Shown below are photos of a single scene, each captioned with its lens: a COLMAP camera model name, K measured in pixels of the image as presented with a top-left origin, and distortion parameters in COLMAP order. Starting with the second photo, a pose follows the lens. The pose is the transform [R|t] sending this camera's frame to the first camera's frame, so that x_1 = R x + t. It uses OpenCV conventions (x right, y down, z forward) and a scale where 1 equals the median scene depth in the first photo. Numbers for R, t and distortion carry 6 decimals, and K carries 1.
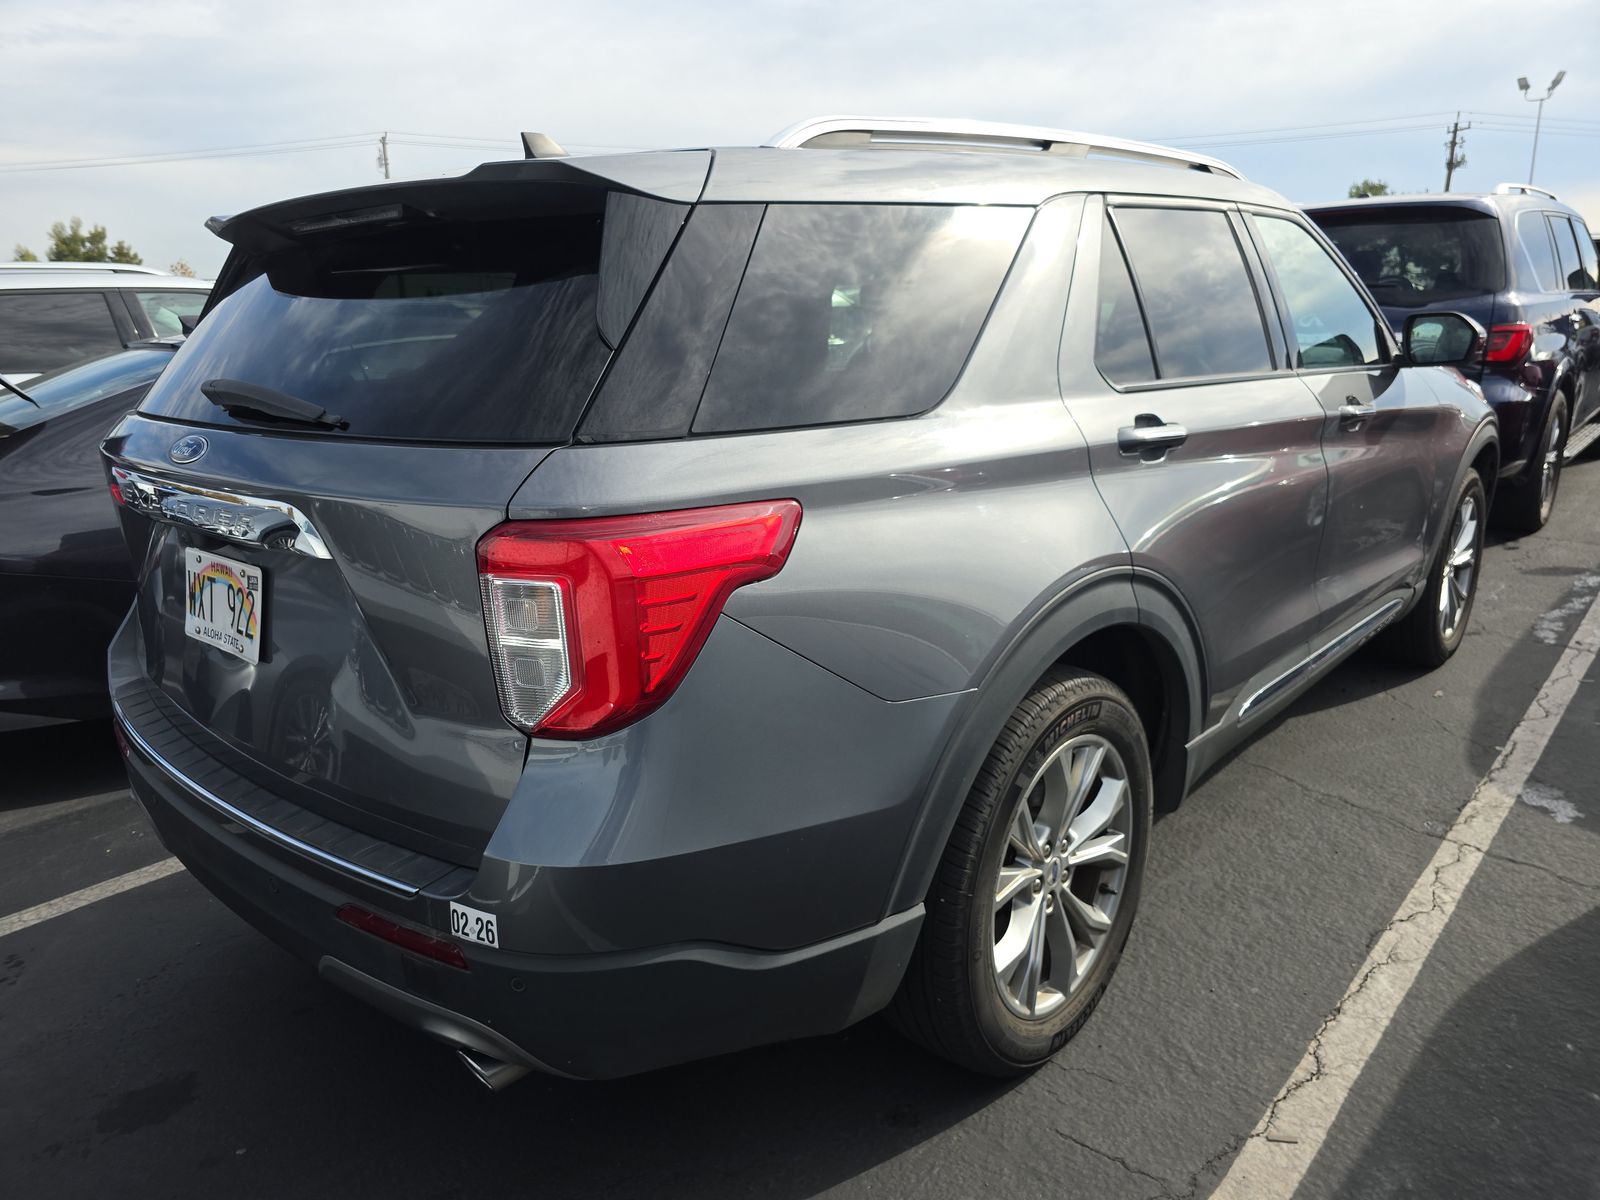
lens RADIAL K [[1051.2, 0, 791.3], [0, 1051.2, 598.6], [0, 0, 1]] dist [0.048351, -0.034997]
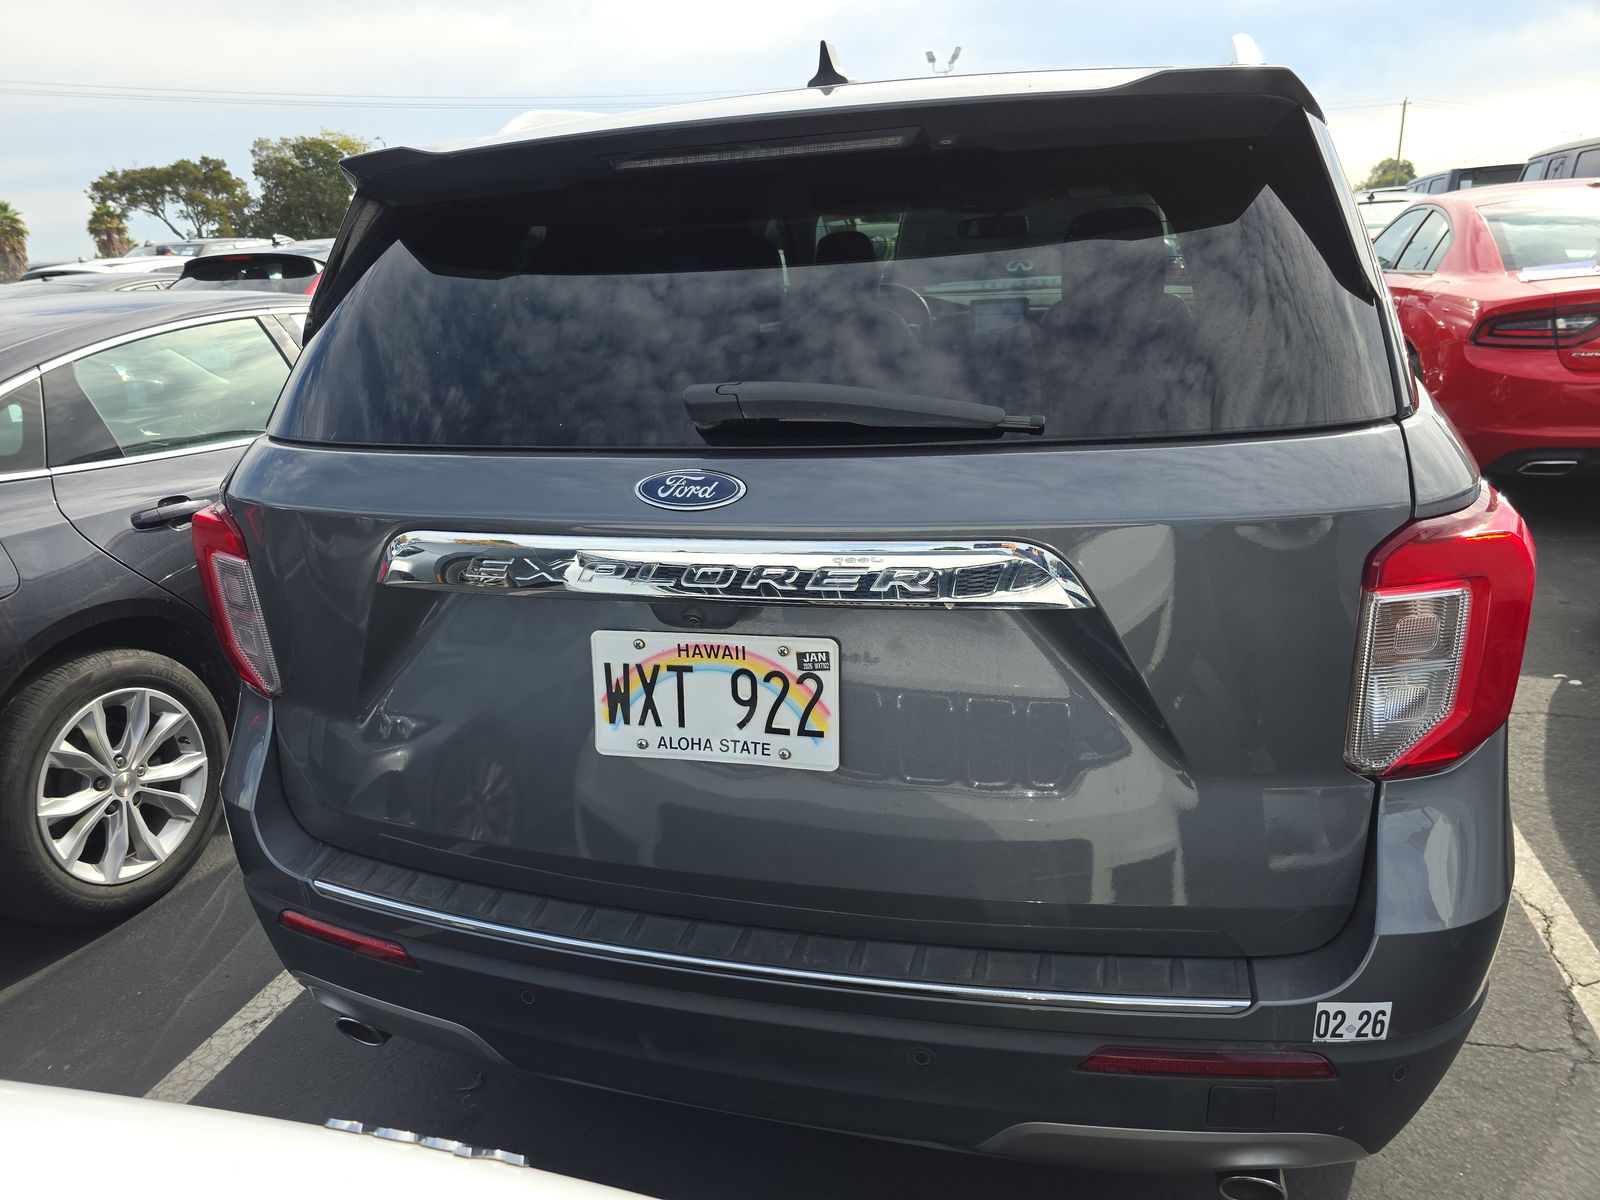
lens RADIAL K [[1051.2, 0, 798.8], [0, 1051.2, 597.5], [0, 0, 1]] dist [0.048351, -0.034997]
pose [[0.901090, -0.155556, 0.404770, -0.882720], [0.139696, 0.987813, 0.068636, -0.119326], [-0.410514, -0.005303, 0.911839, 0.391428]]
